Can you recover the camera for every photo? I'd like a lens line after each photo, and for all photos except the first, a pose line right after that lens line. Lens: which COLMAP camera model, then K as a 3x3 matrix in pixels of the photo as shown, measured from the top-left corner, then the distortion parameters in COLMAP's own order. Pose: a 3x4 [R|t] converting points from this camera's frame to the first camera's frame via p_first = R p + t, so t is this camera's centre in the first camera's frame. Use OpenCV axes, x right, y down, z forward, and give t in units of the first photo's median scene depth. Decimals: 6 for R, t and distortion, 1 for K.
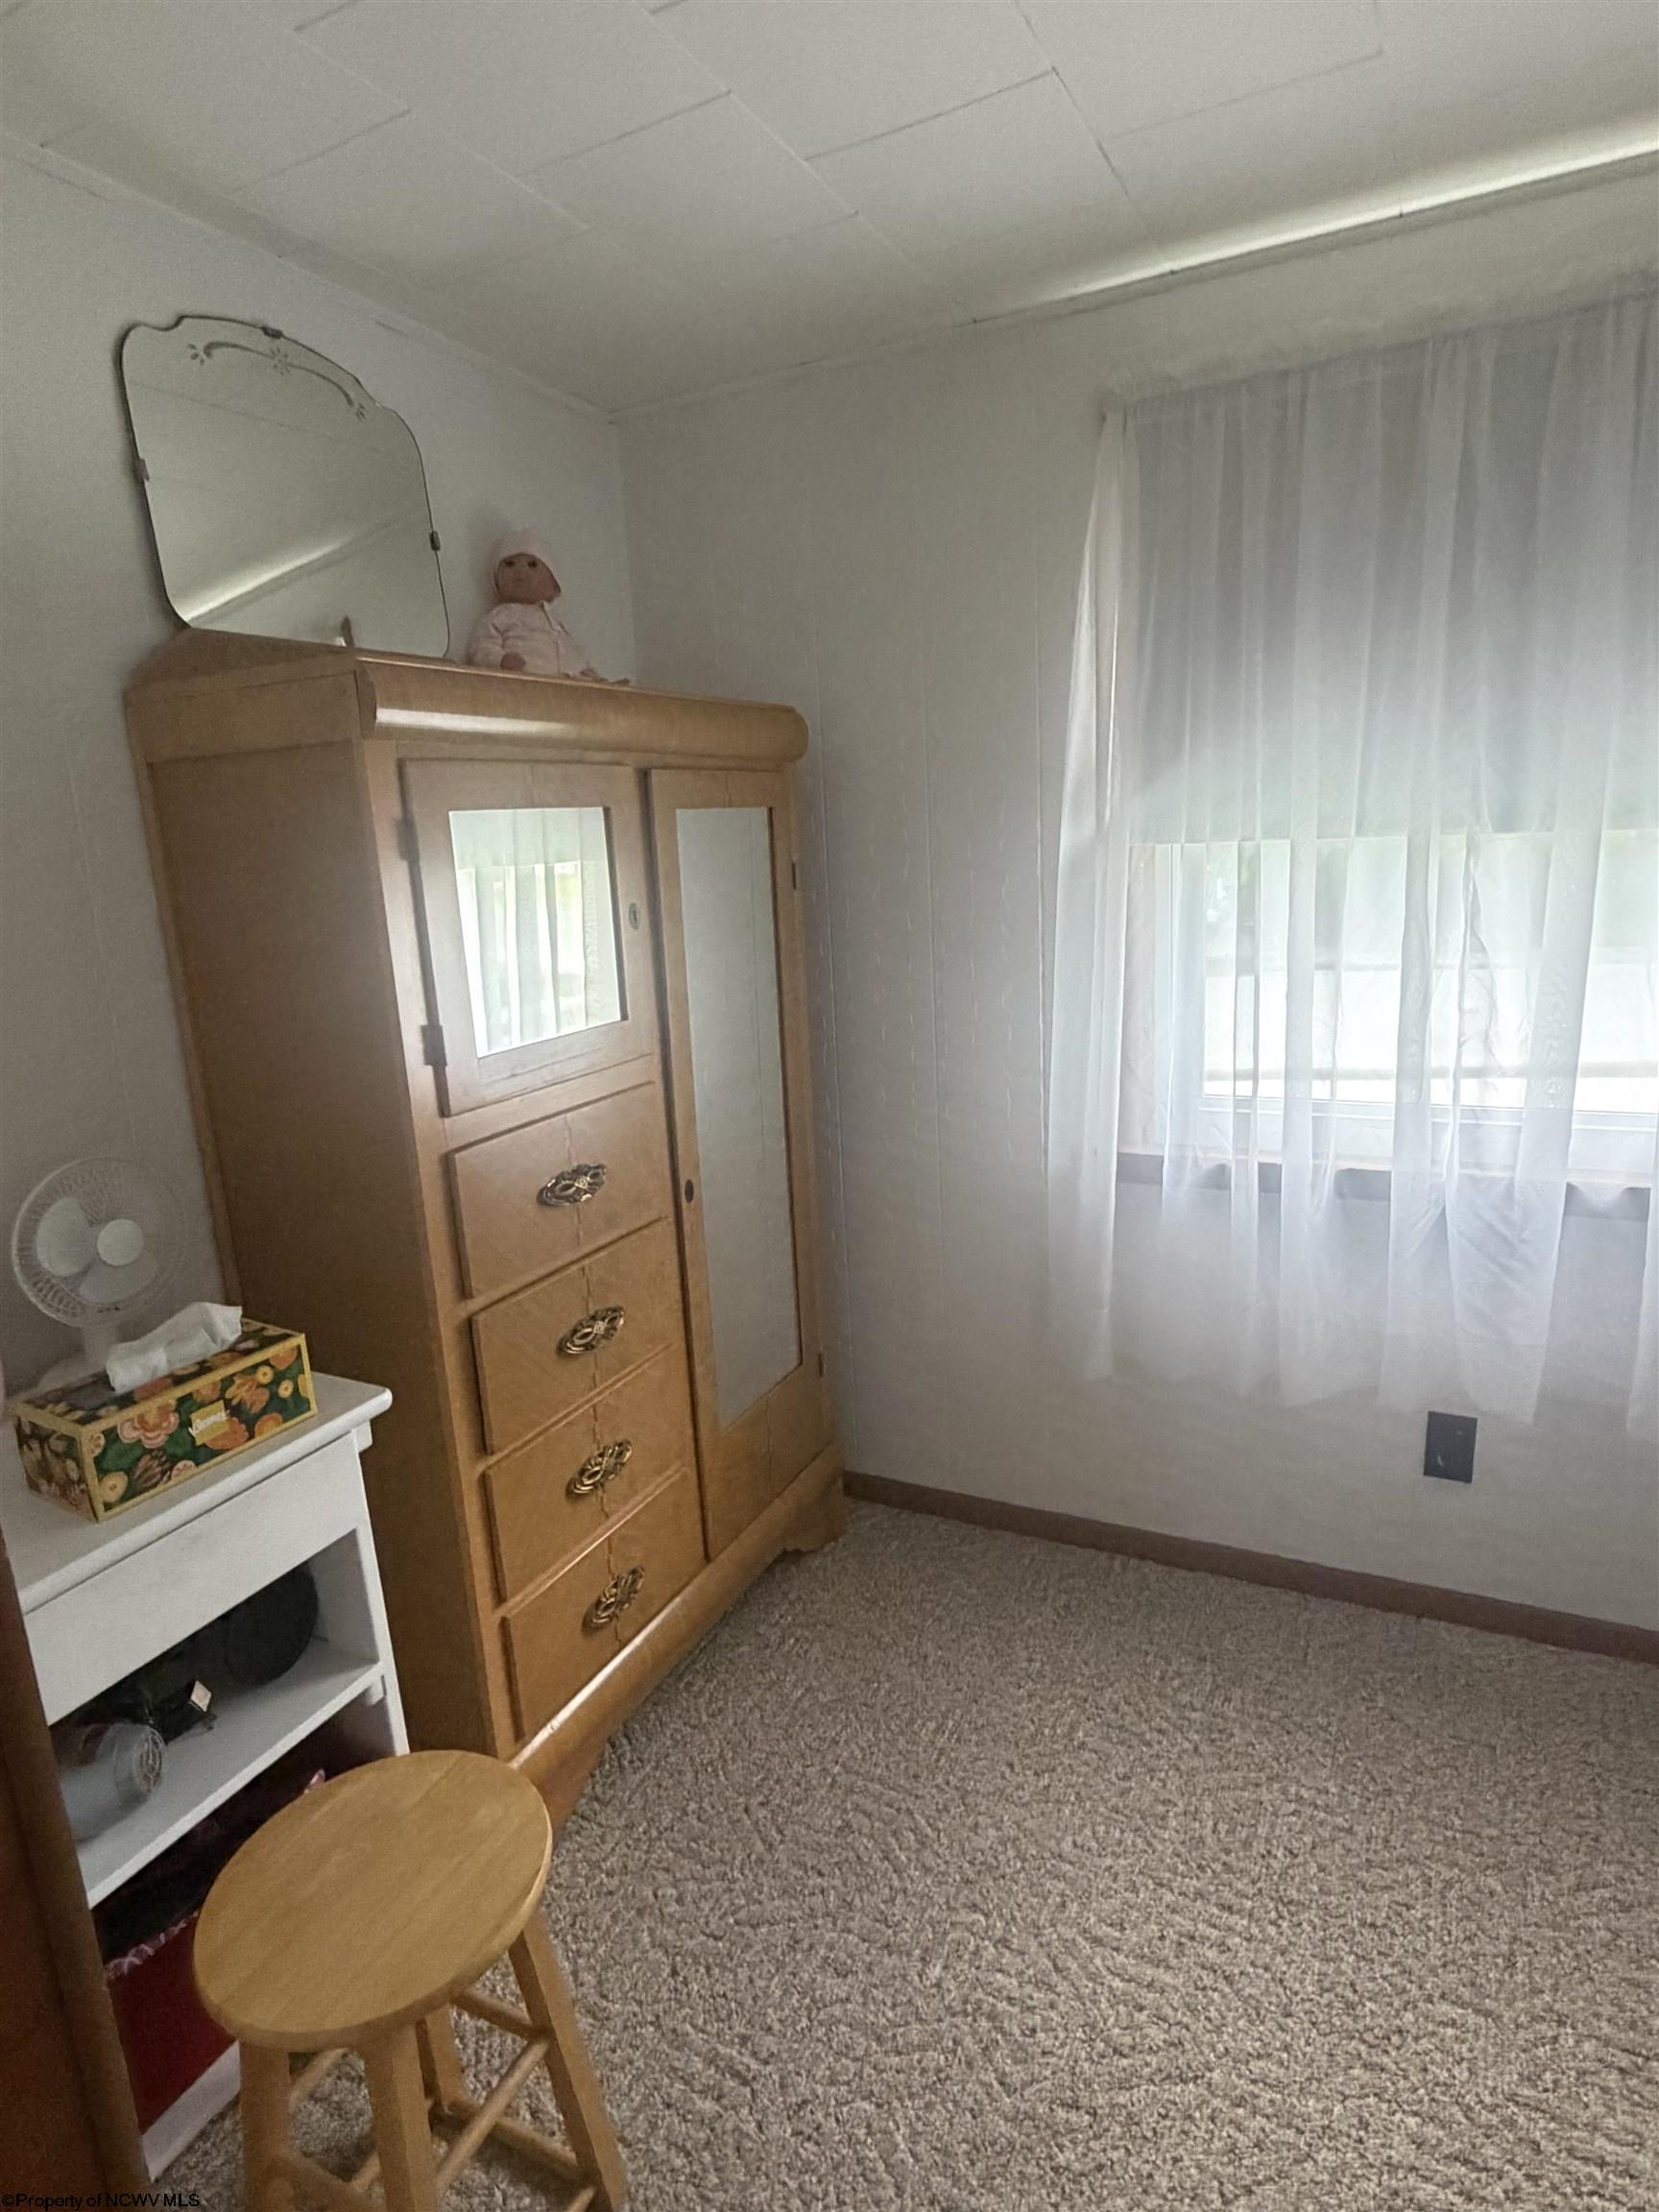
lens RADIAL K [[1207.4, 0, 833.9], [0, 1207.4, 1101.1], [0, 0, 1]] dist [0.000291, -0.000861]
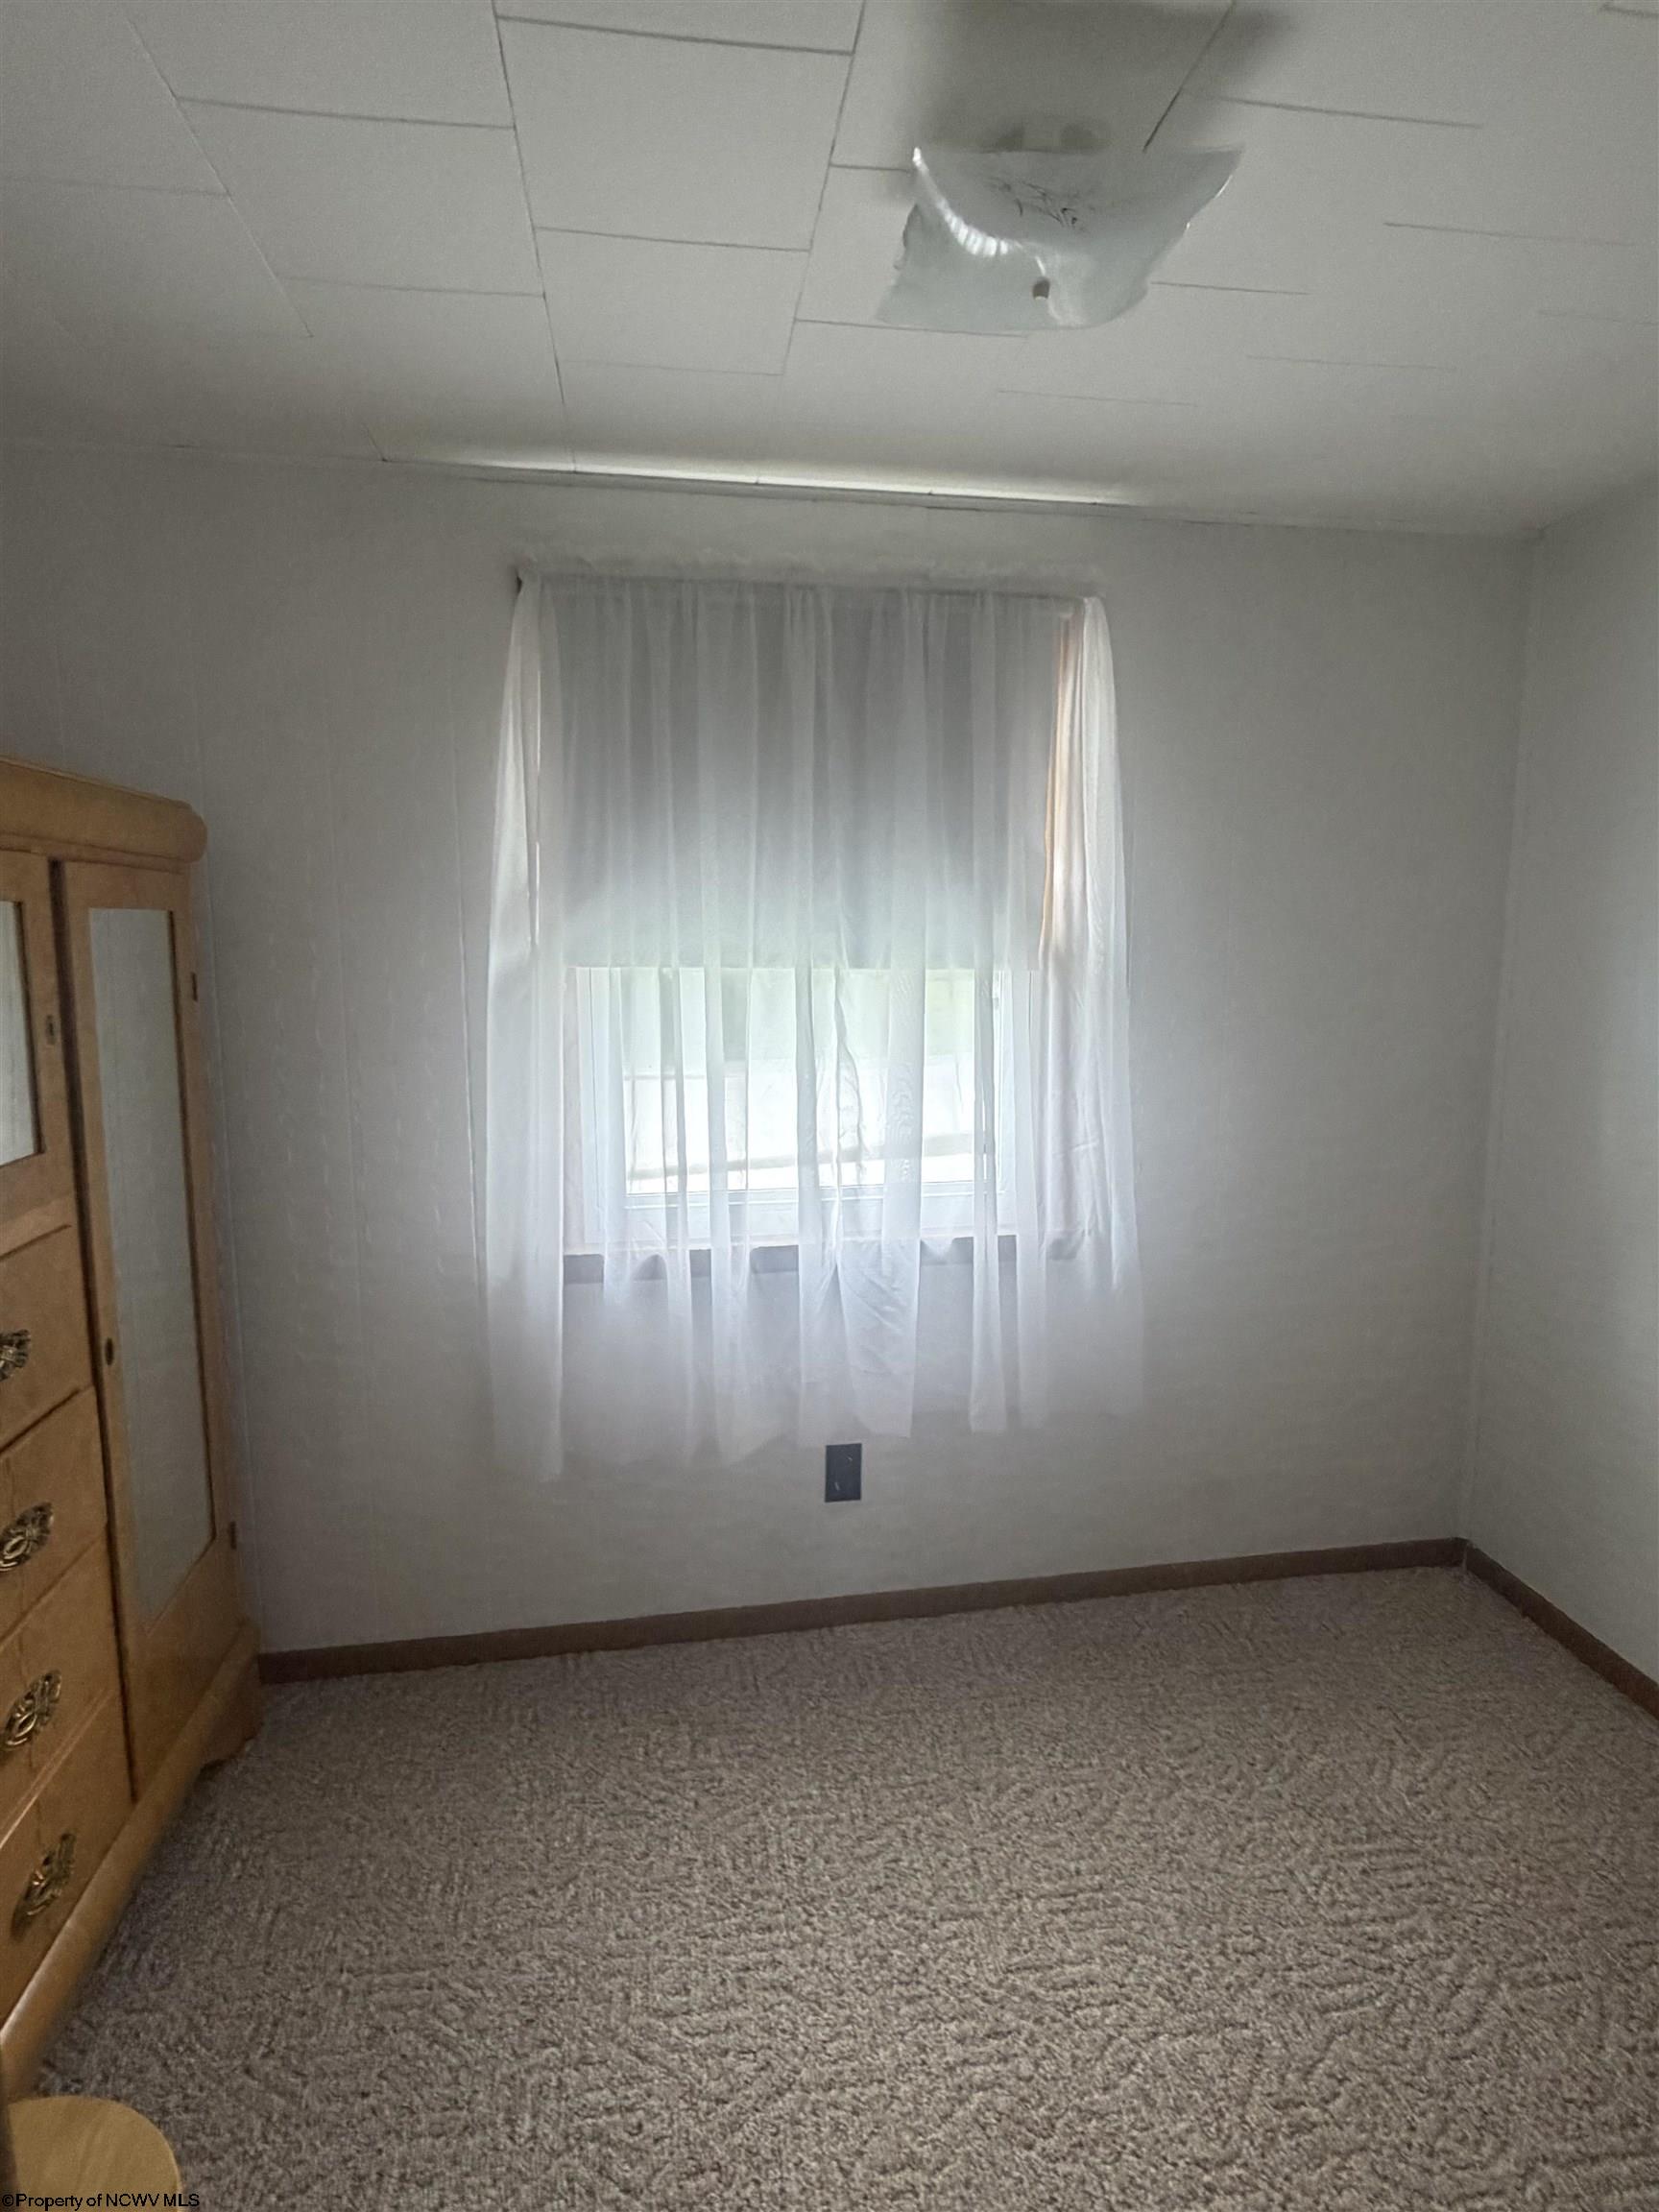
lens RADIAL K [[1207.4, 0, 833.9], [0, 1207.4, 1101.1], [0, 0, 1]] dist [0.000291, -0.000861]
pose [[0.807866, -0.029856, 0.588609, -0.234515], [0.085673, 0.994057, -0.067164, 0.000109], [-0.583106, 0.104687, 0.805623, 0.002711]]
